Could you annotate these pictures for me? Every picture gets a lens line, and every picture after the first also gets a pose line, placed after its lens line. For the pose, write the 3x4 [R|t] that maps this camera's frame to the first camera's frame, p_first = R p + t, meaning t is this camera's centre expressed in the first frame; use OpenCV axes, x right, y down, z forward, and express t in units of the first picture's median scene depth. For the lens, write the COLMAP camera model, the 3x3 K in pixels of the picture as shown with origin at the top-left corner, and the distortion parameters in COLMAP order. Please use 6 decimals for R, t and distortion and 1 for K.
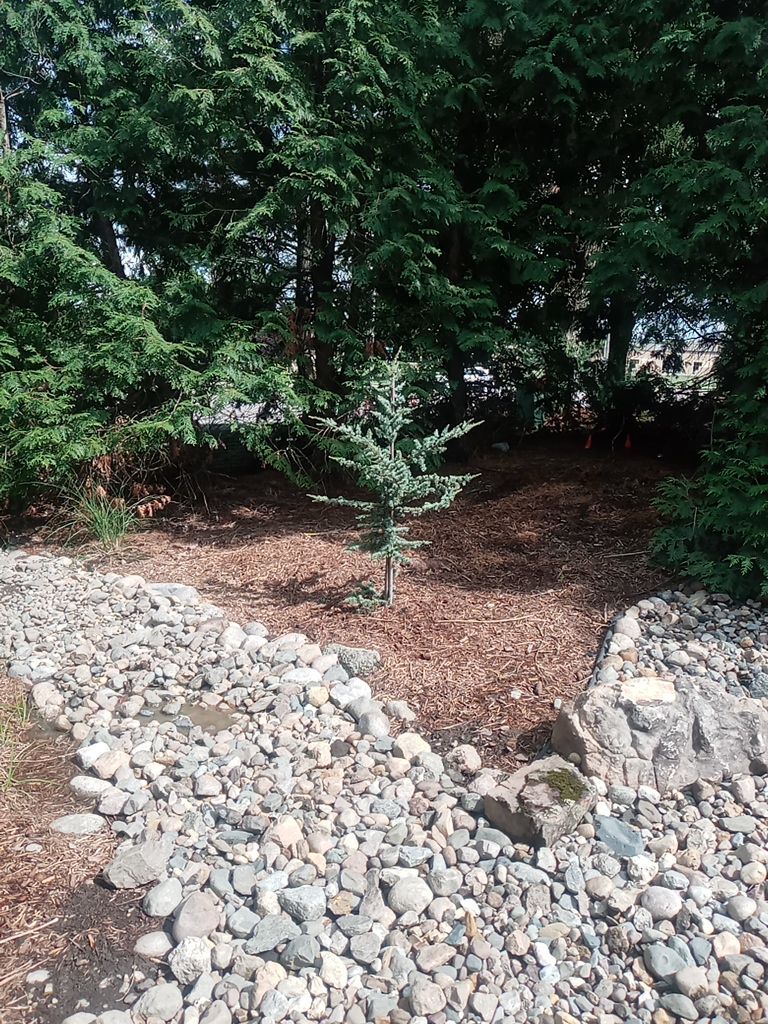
lens RADIAL K [[790.4, 0, 384.0], [0, 790.4, 512.0], [0, 0, 1]] dist [-0.002789, -0.005477]
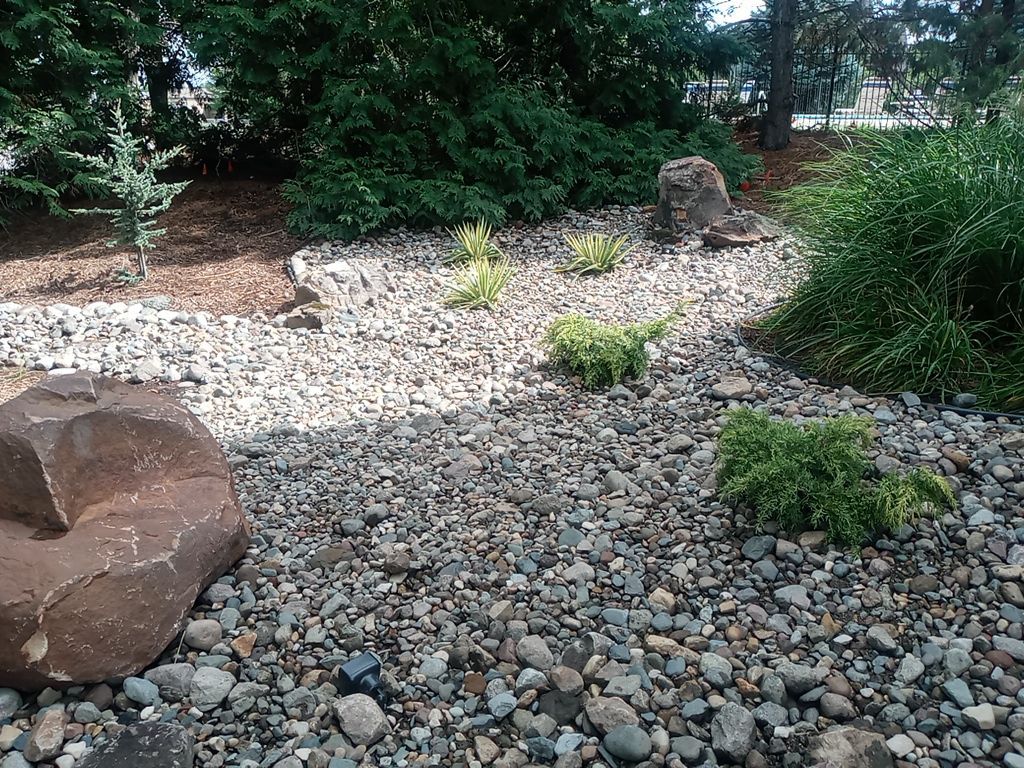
lens RADIAL K [[790.4, 0, 512.0], [0, 790.4, 384.0], [0, 0, 1]] dist [-0.002789, -0.005477]
pose [[0.730224, -0.258180, 0.632547, -0.499586], [0.165492, 0.965119, 0.202876, 0.125813], [-0.662861, -0.043464, 0.747480, -0.595759]]
